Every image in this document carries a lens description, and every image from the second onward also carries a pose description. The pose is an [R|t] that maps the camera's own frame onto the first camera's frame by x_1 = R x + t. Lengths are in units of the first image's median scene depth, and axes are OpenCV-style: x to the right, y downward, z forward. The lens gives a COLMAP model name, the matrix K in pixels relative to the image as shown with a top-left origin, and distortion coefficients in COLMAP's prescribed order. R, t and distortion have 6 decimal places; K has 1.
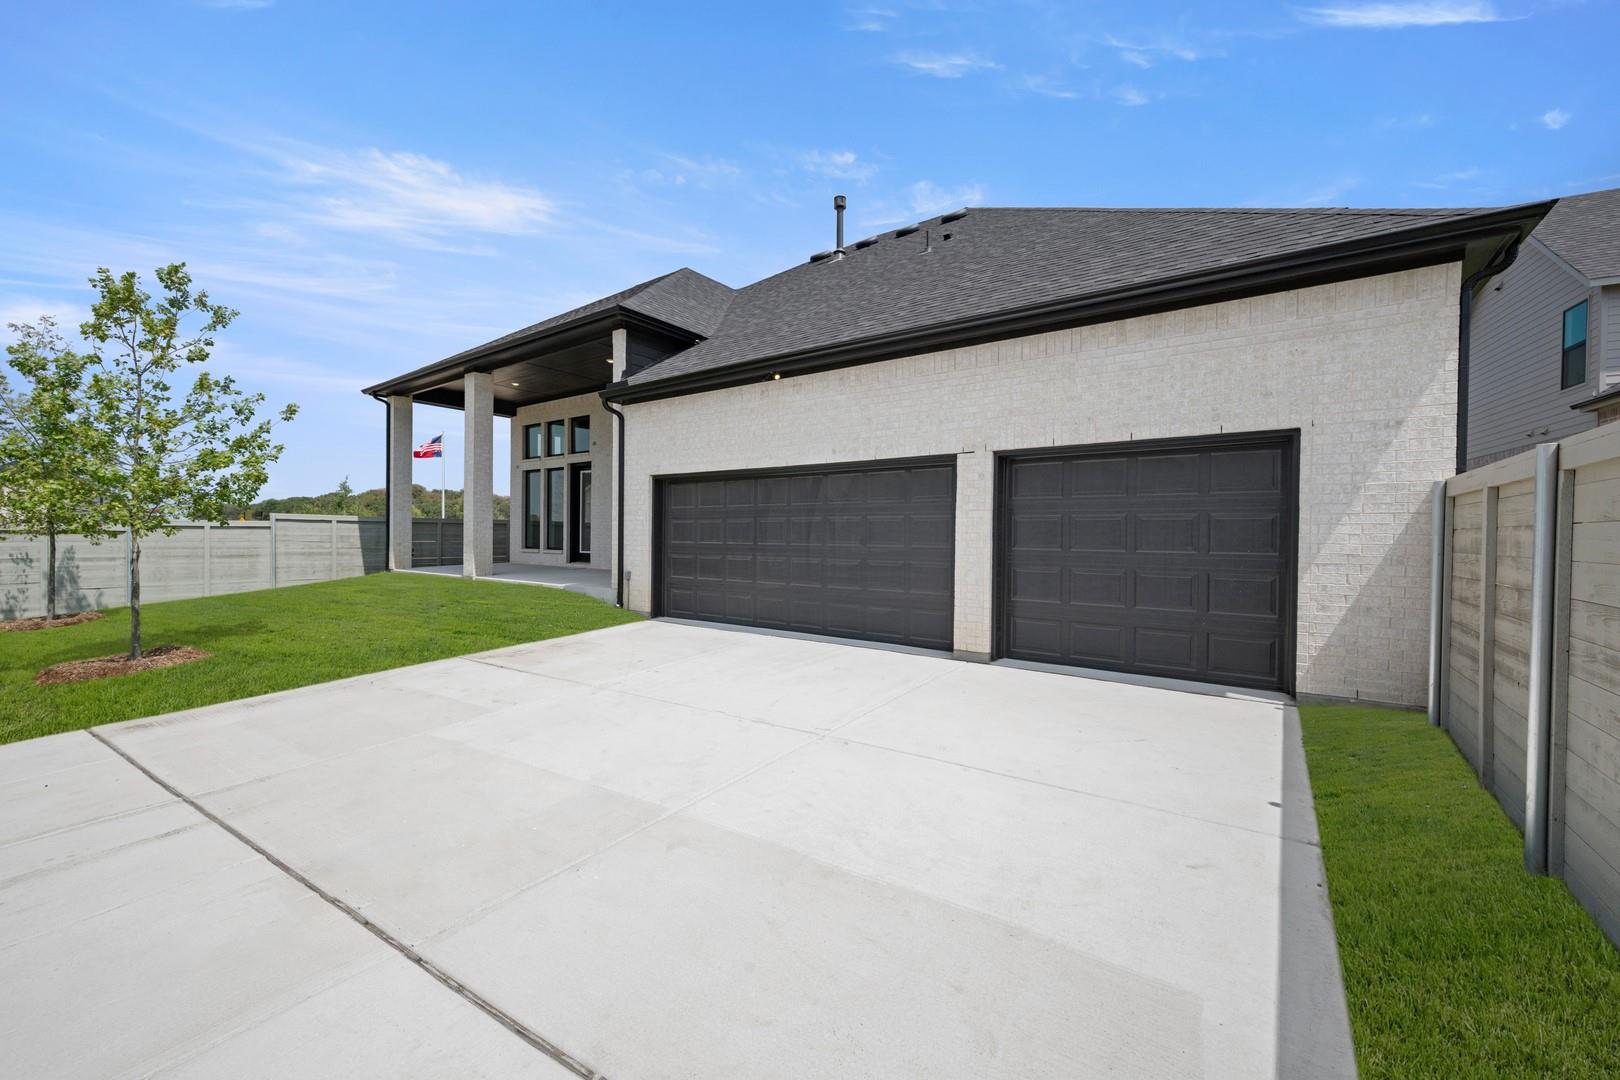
lens RADIAL K [[634.6, 0, 810.0], [0, 634.6, 540.0], [0, 0, 1]] dist [0.002372, 0.000085]
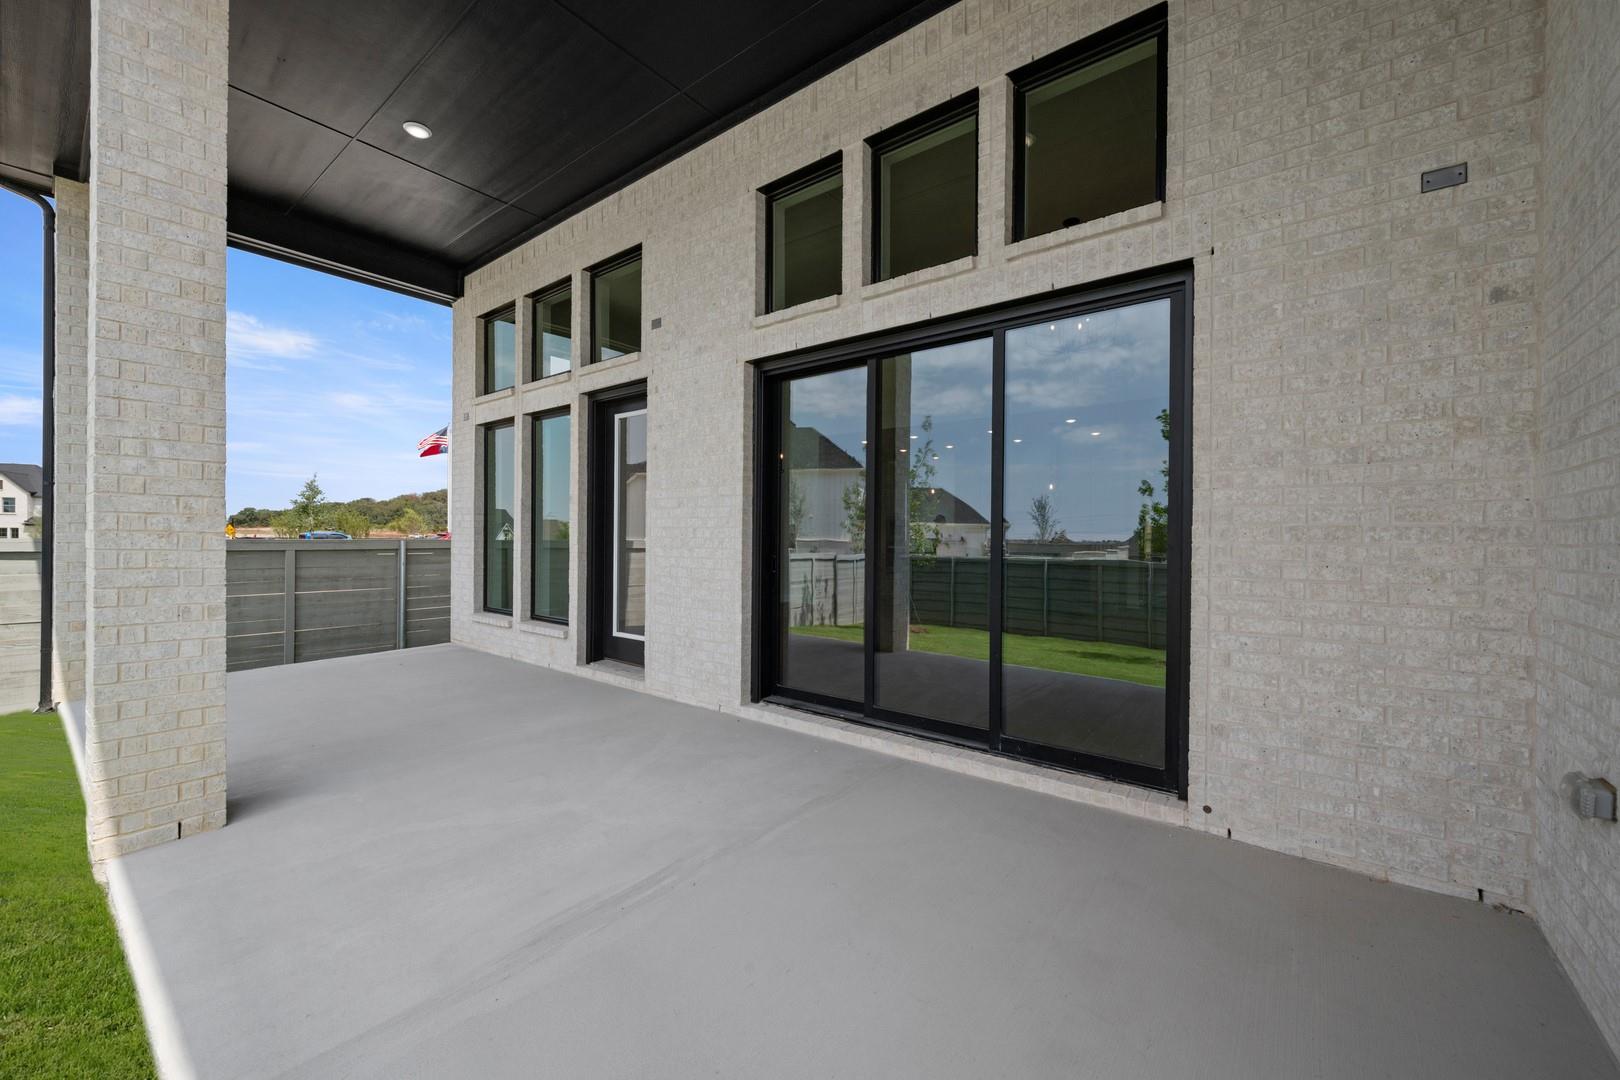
lens RADIAL K [[634.6, 0, 810.0], [0, 634.6, 540.0], [0, 0, 1]] dist [0.002372, 0.000085]
pose [[0.999118, -0.001859, -0.041951, -0.231333], [0.001618, 0.999982, -0.005778, -0.032825], [0.041961, 0.005705, 0.999103, 0.631417]]
